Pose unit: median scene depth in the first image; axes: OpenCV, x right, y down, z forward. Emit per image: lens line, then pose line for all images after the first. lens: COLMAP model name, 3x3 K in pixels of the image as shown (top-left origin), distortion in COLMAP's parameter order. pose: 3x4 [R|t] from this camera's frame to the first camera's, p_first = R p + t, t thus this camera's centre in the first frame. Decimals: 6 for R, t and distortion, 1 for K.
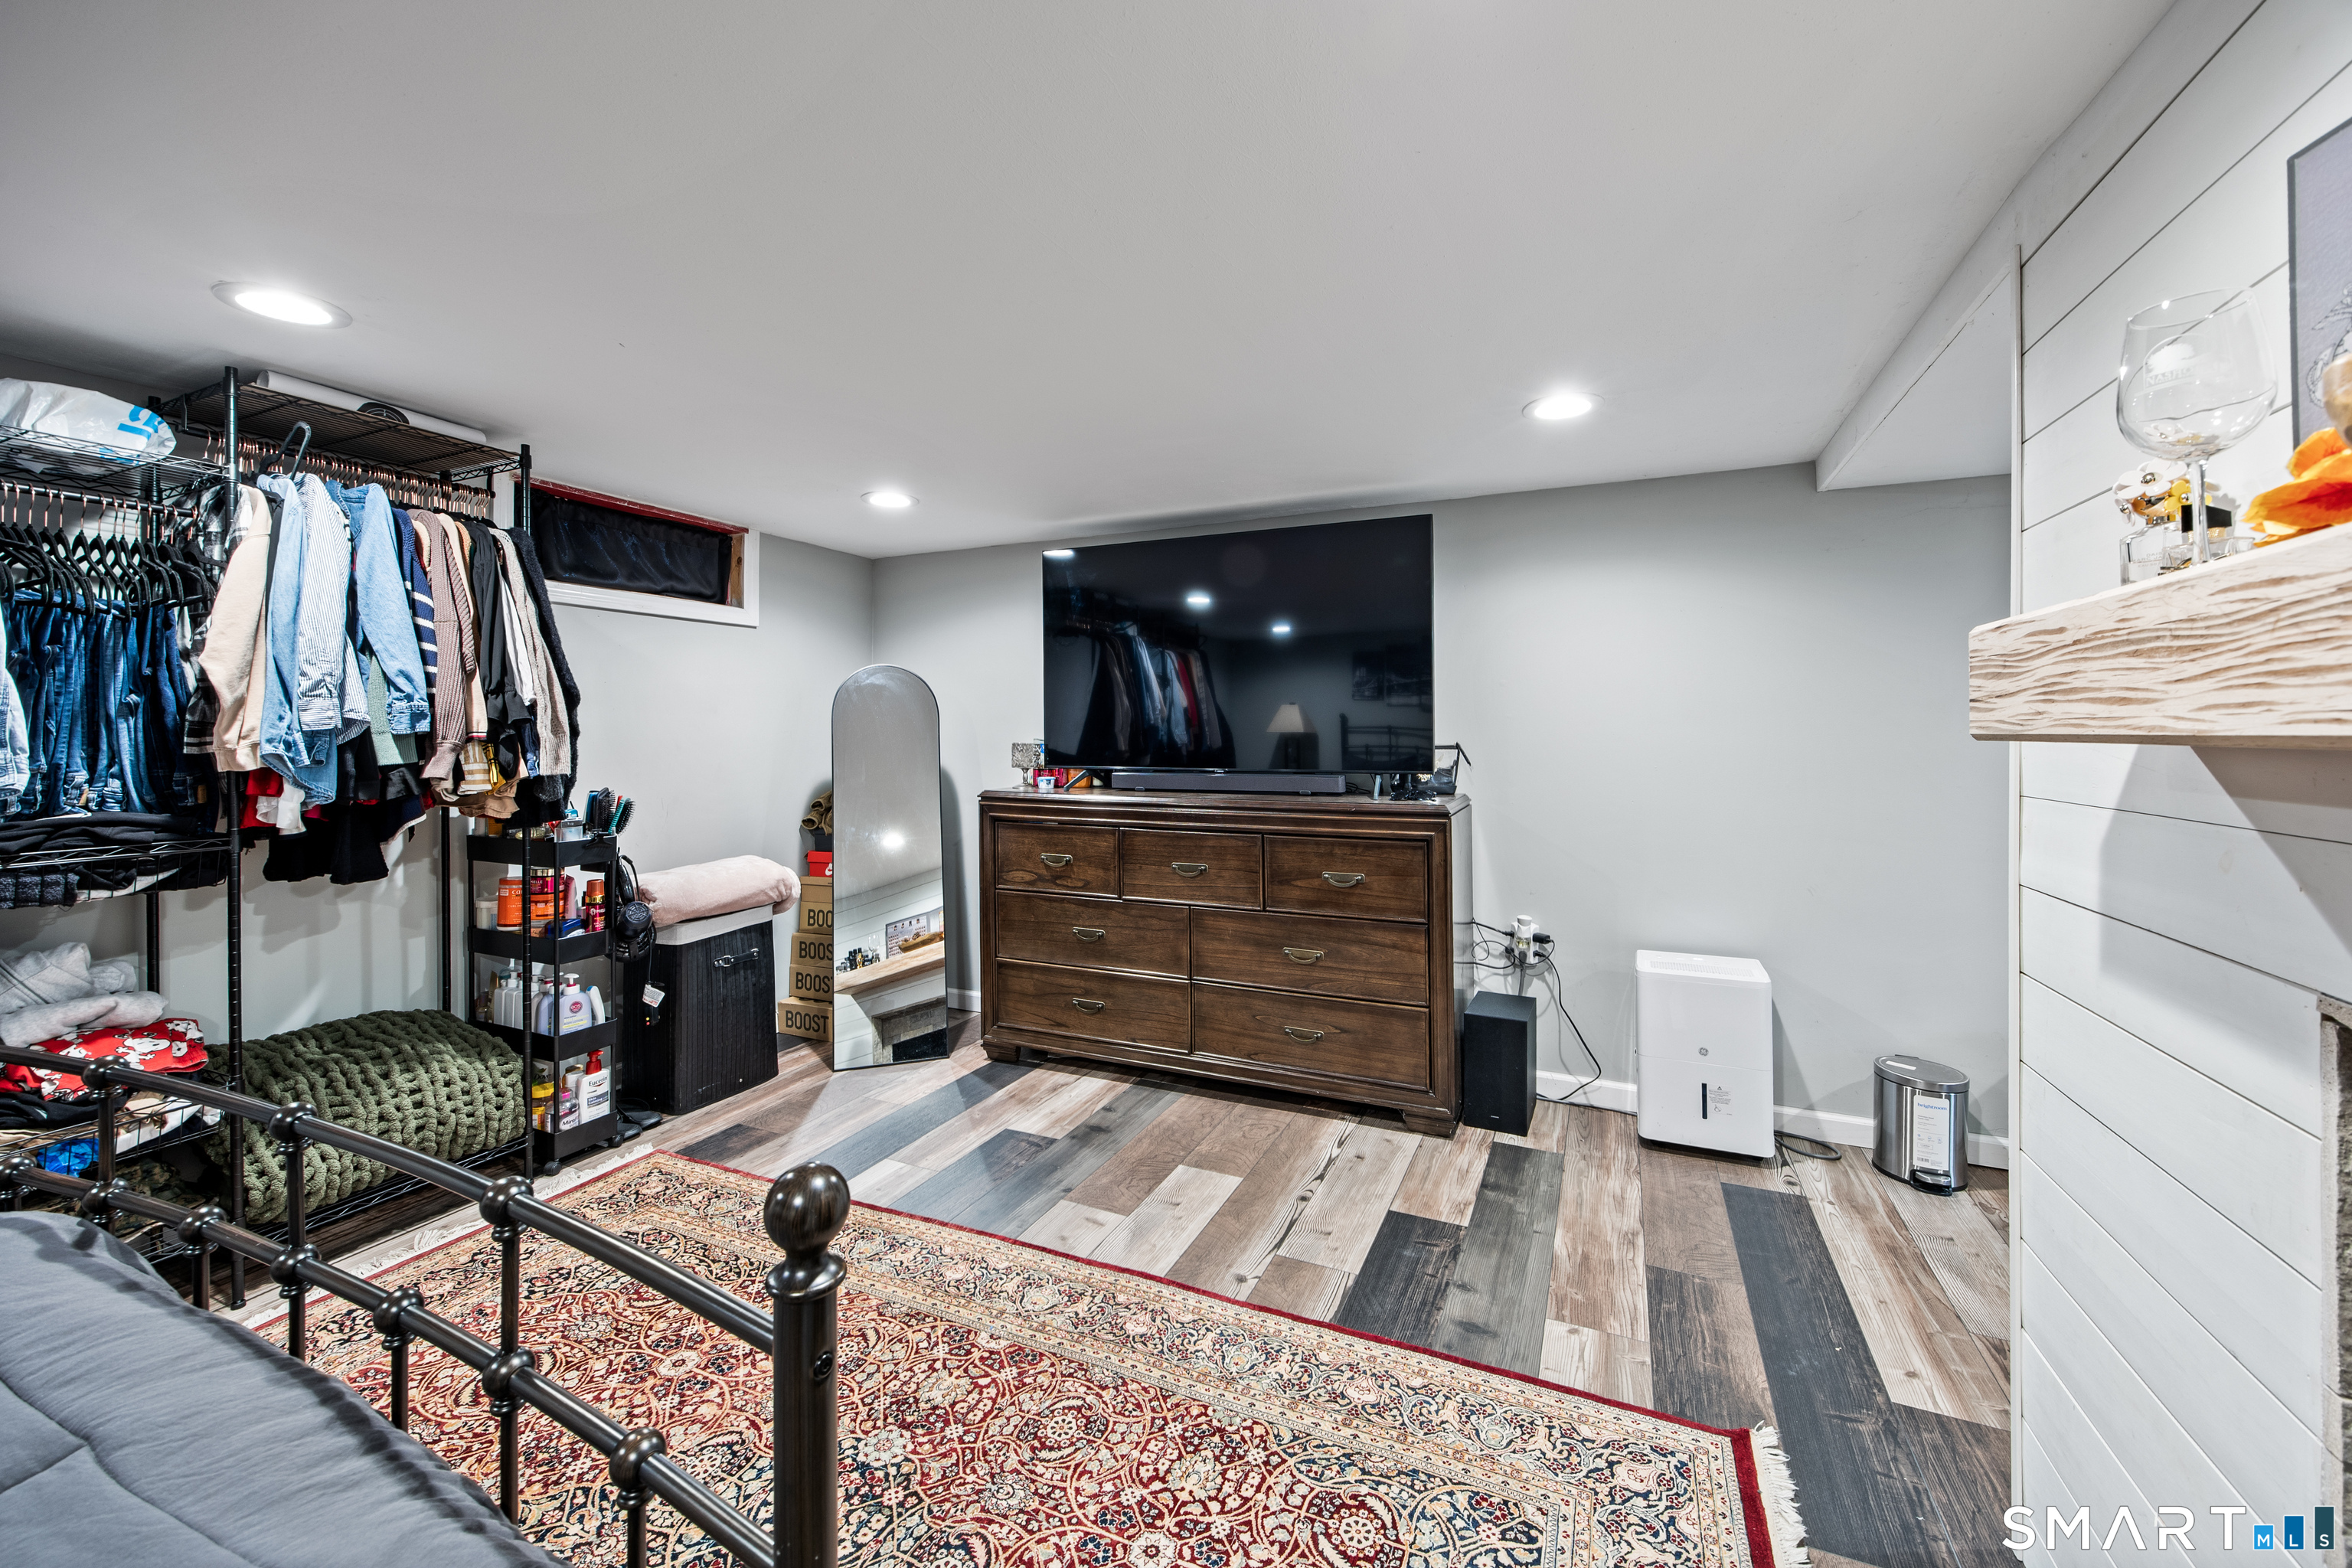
lens RADIAL K [[935.4, 0, 1174.9], [0, 935.4, 718.4], [0, 0, 1]] dist [-0.000022, 0.000069]
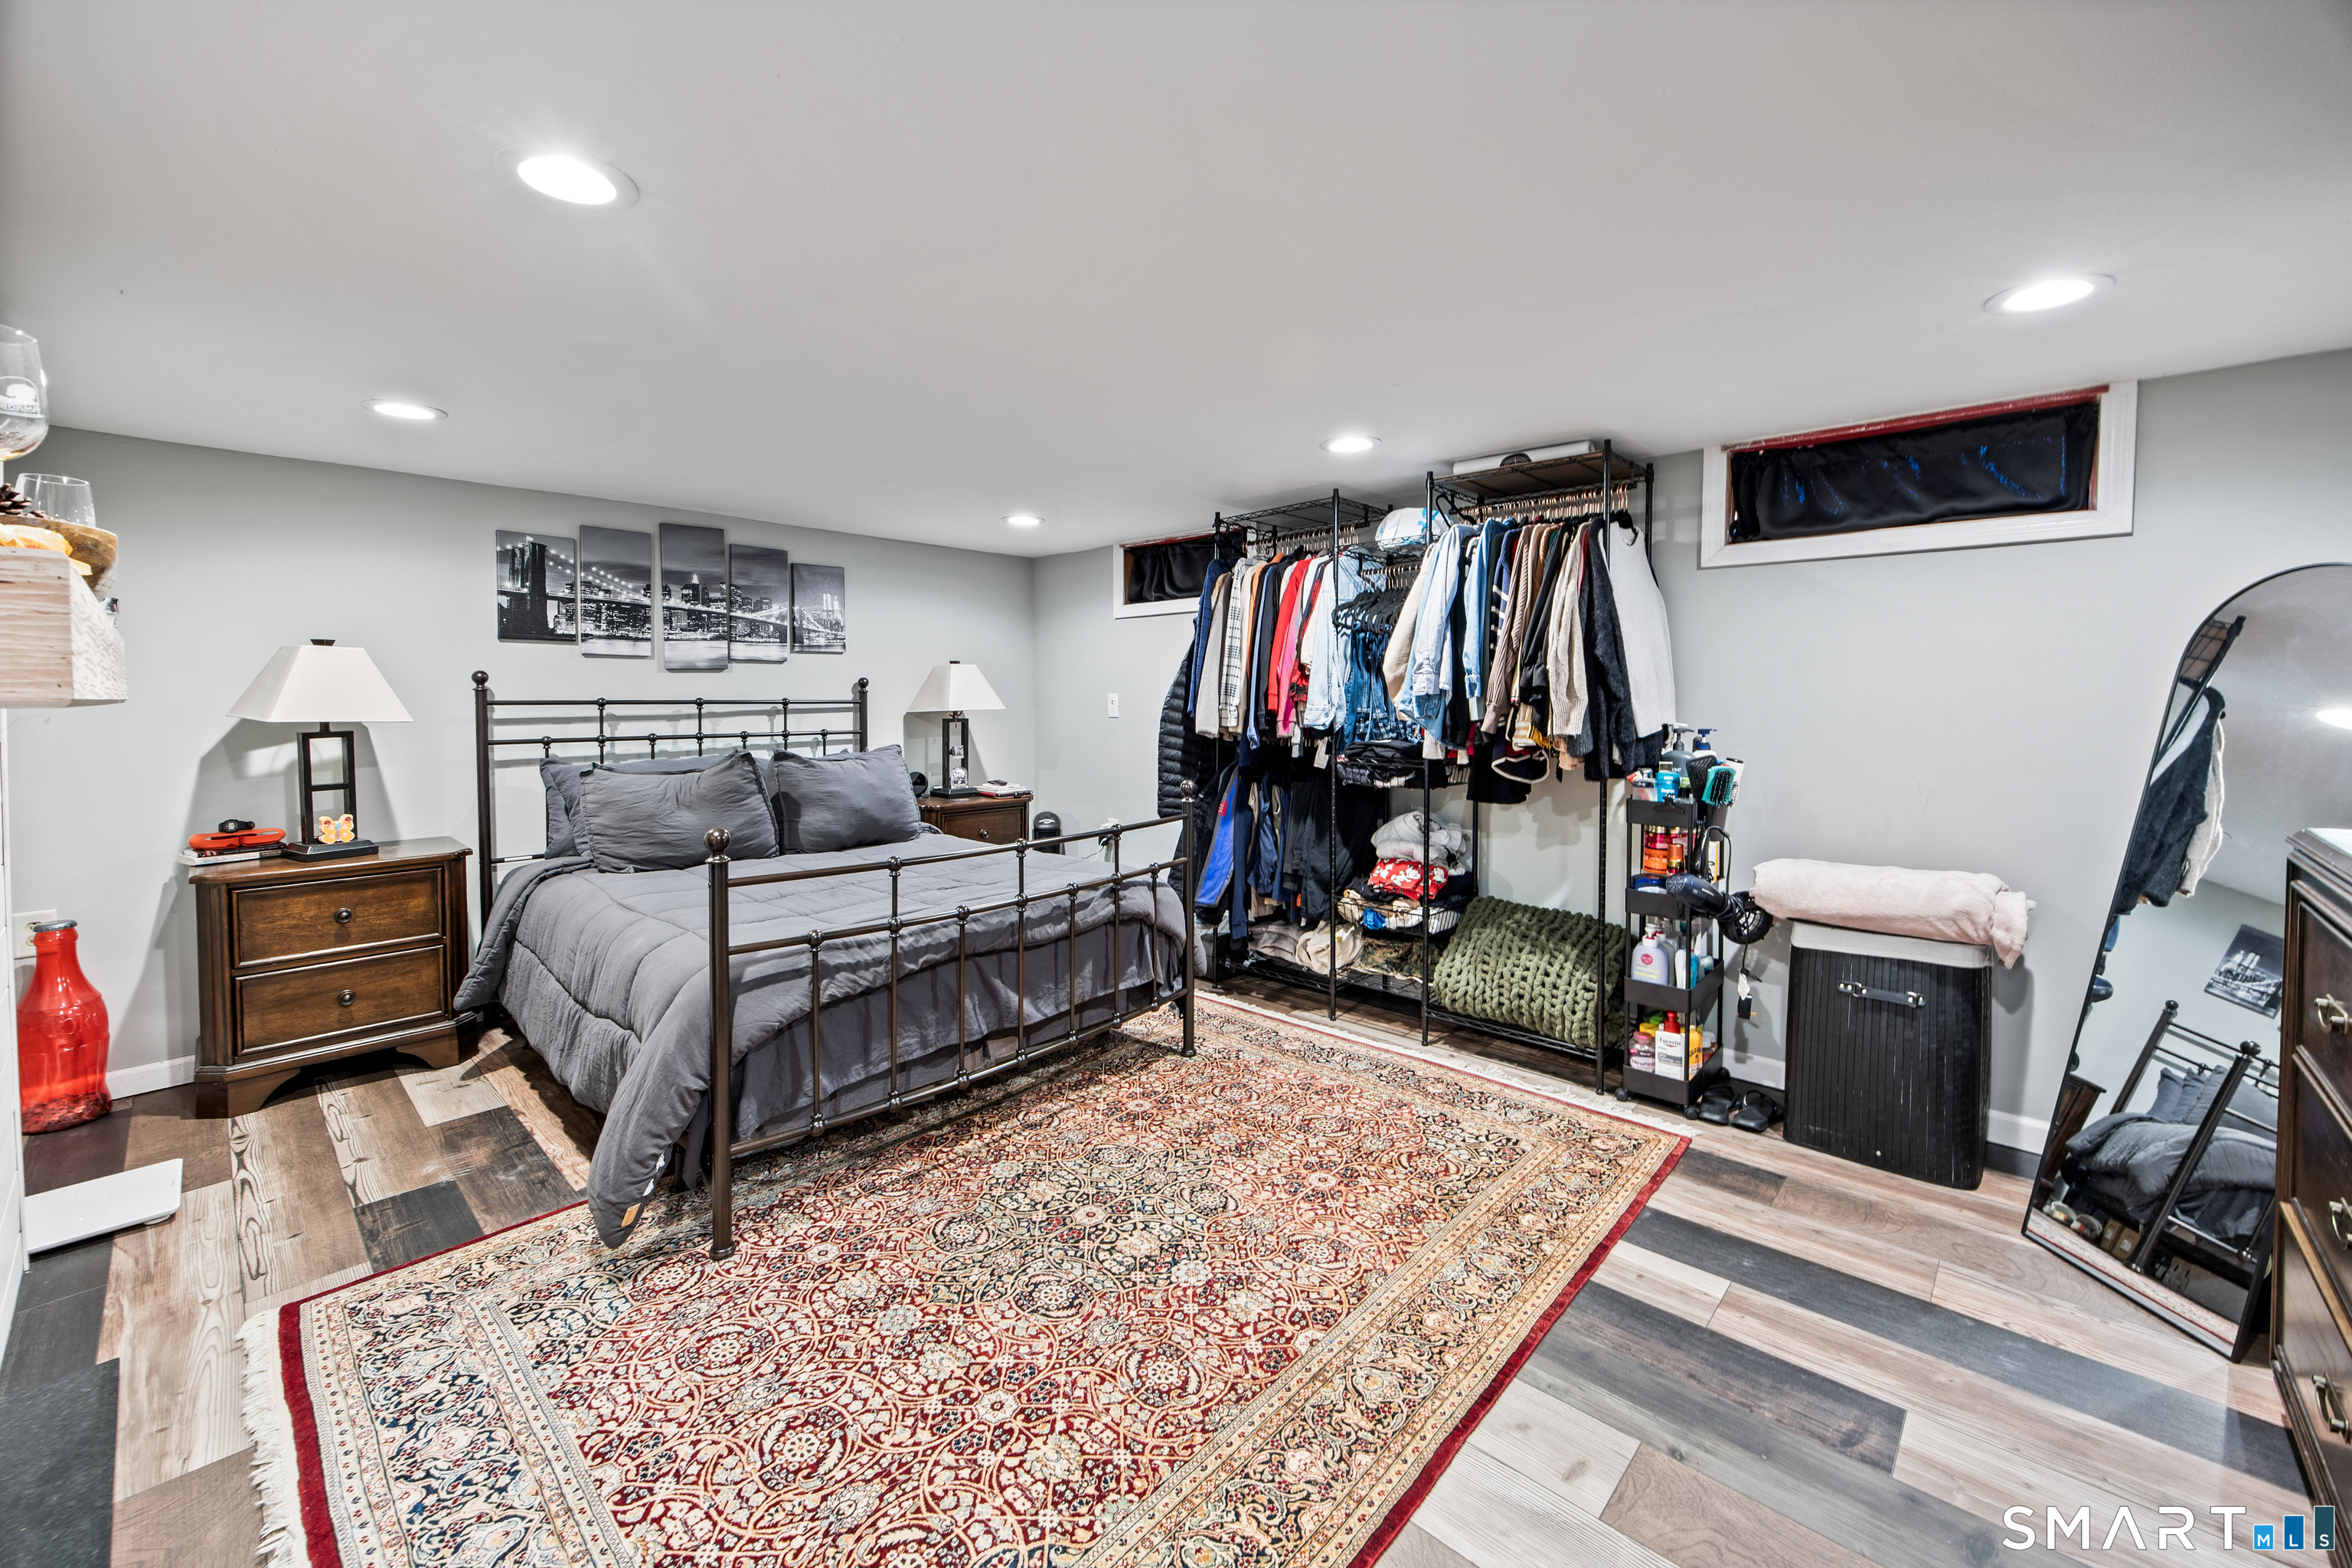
lens RADIAL K [[935.4, 0, 1174.9], [0, 935.4, 718.4], [0, 0, 1]] dist [-0.000022, 0.000069]
pose [[-0.316878, 0.023776, -0.948168, 0.885704], [0.012631, 0.999703, 0.020847, 0.016854], [0.948382, -0.005371, -0.317084, 1.423917]]
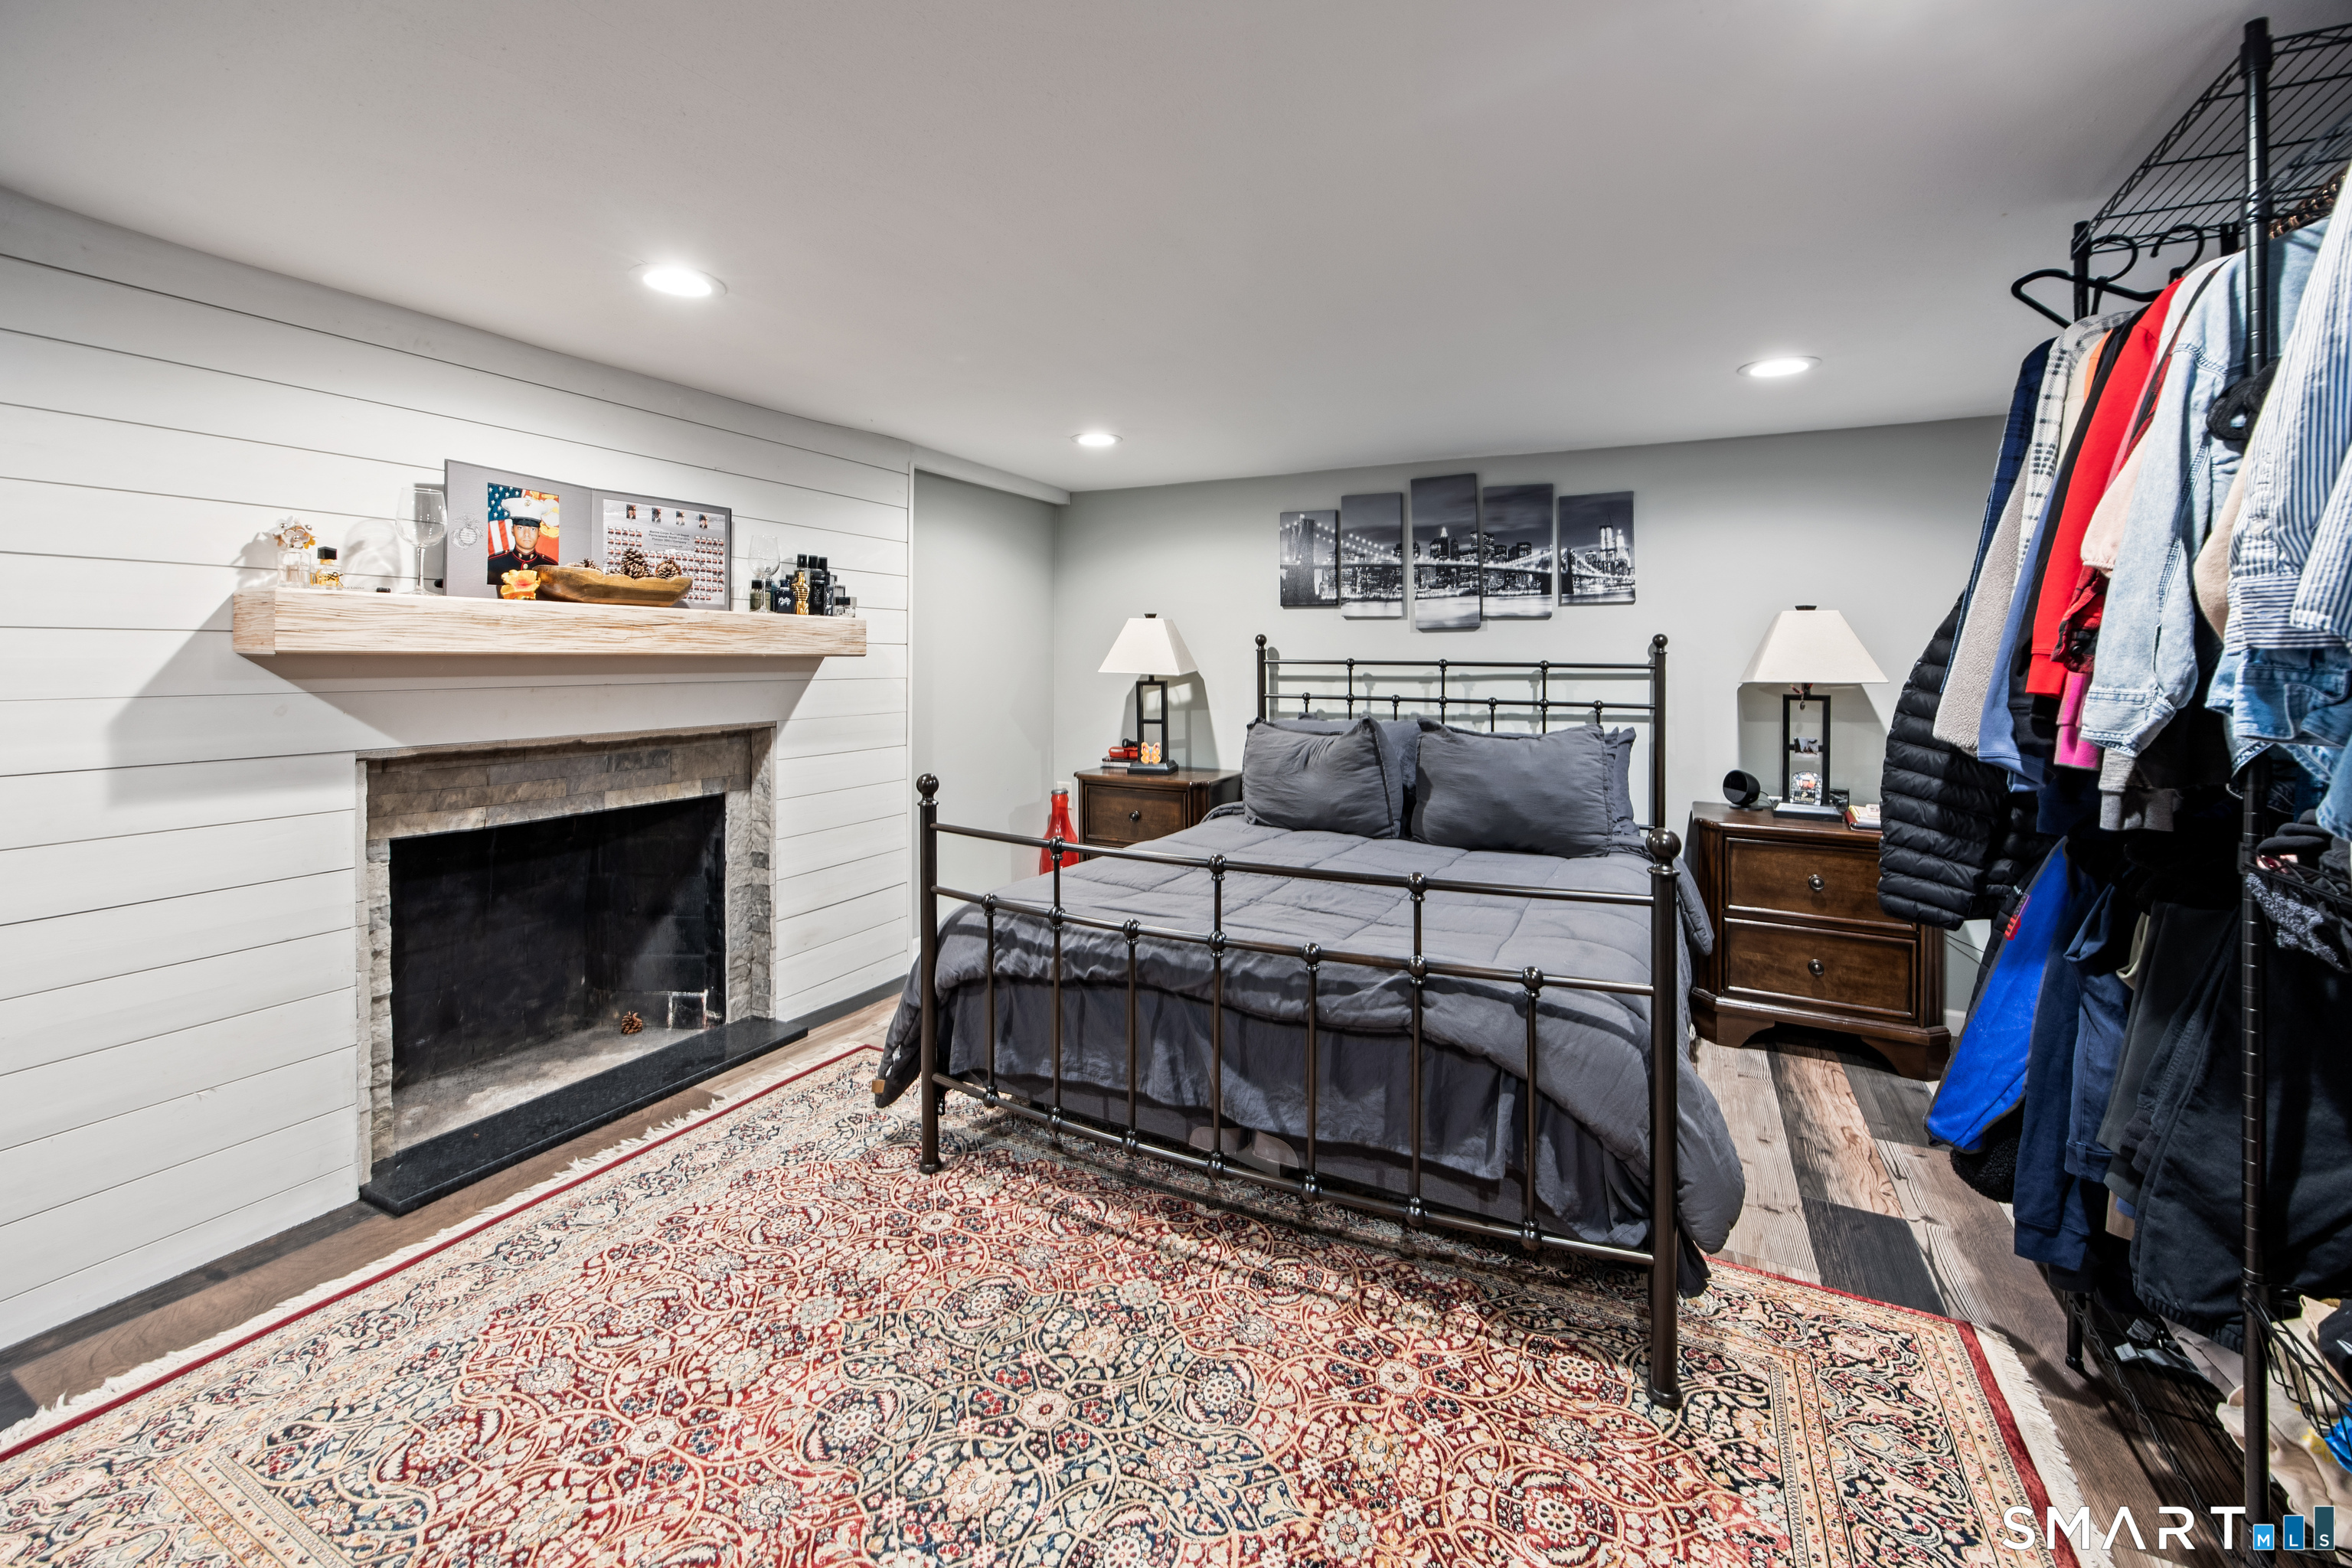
lens RADIAL K [[957.0, 0, 1172.3], [0, 957.0, 652.5], [0, 0, 1]] dist [-0.000484, 0.000080]
pose [[-0.999064, -0.006486, 0.042761, -0.580761], [-0.007184, 0.999843, -0.016194, 0.025232], [-0.042649, -0.016486, -0.998954, 1.853235]]
